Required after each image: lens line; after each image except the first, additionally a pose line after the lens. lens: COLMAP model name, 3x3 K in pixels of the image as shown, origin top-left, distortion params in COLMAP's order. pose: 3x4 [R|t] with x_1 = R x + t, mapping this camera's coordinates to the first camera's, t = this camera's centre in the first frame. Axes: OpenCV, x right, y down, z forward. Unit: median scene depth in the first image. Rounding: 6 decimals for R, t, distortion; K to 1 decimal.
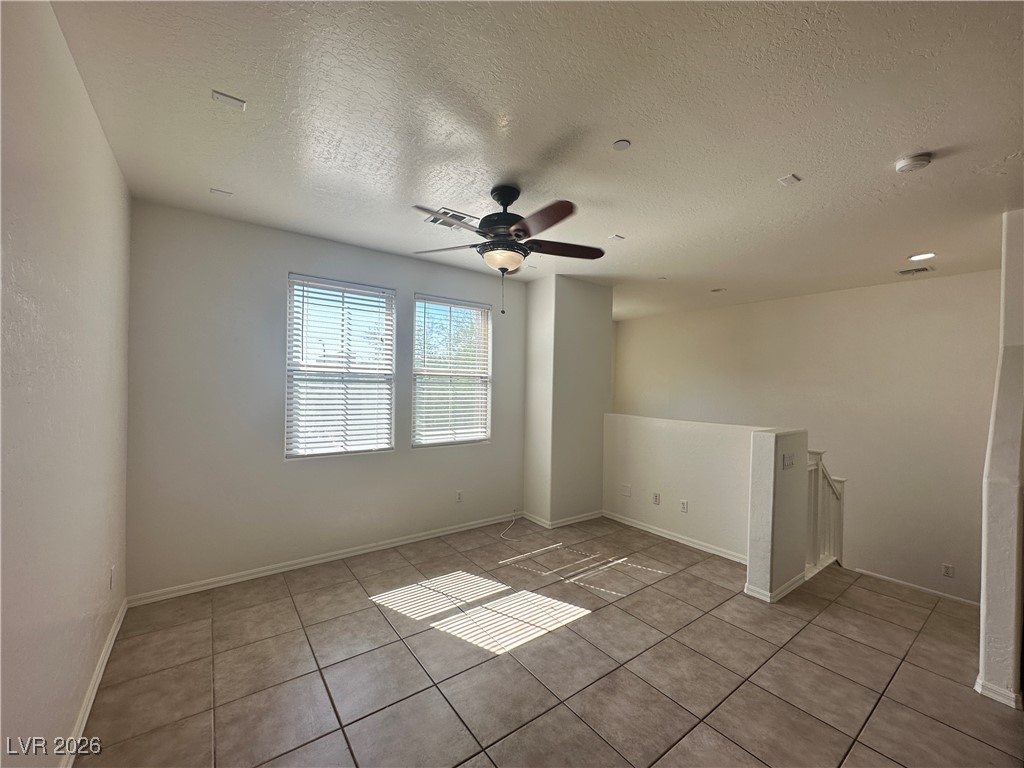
lens RADIAL K [[410.2, 0, 512.0], [0, 410.2, 384.0], [0, 0, 1]] dist [-0.000800, -0.000271]
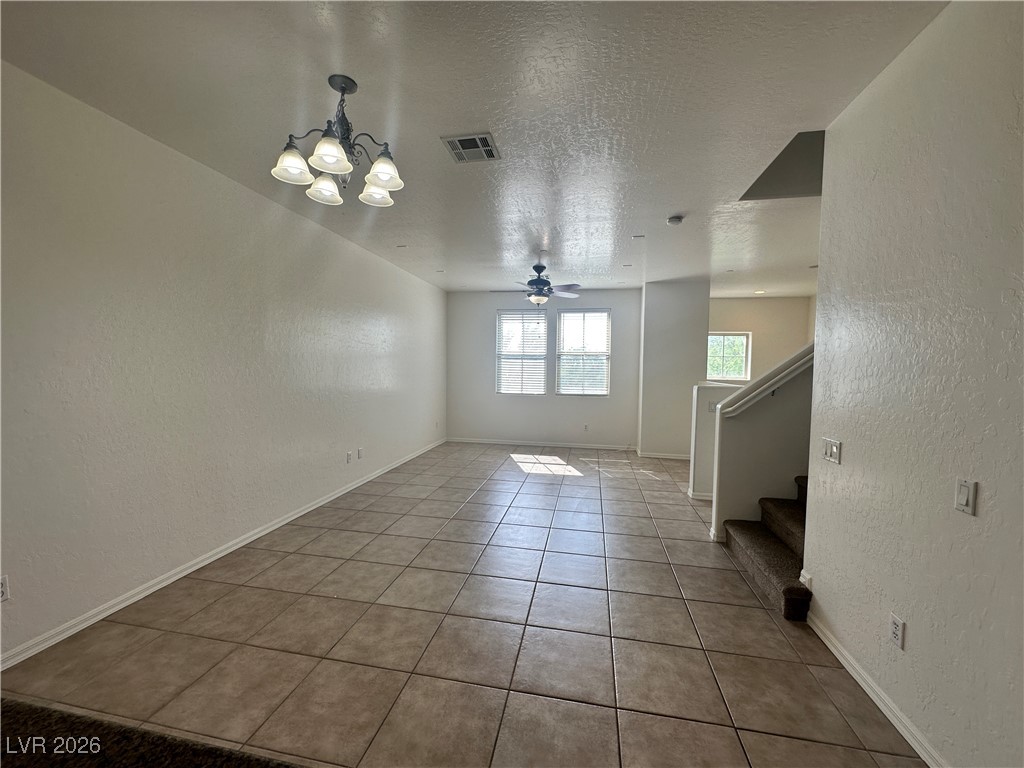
lens RADIAL K [[410.2, 0, 512.0], [0, 410.2, 384.0], [0, 0, 1]] dist [-0.000800, -0.000271]
pose [[0.674600, 0.024137, -0.737789, 1.058704], [-0.002560, 0.999536, 0.030359, 0.056517], [0.738179, -0.018592, 0.674349, -0.408210]]
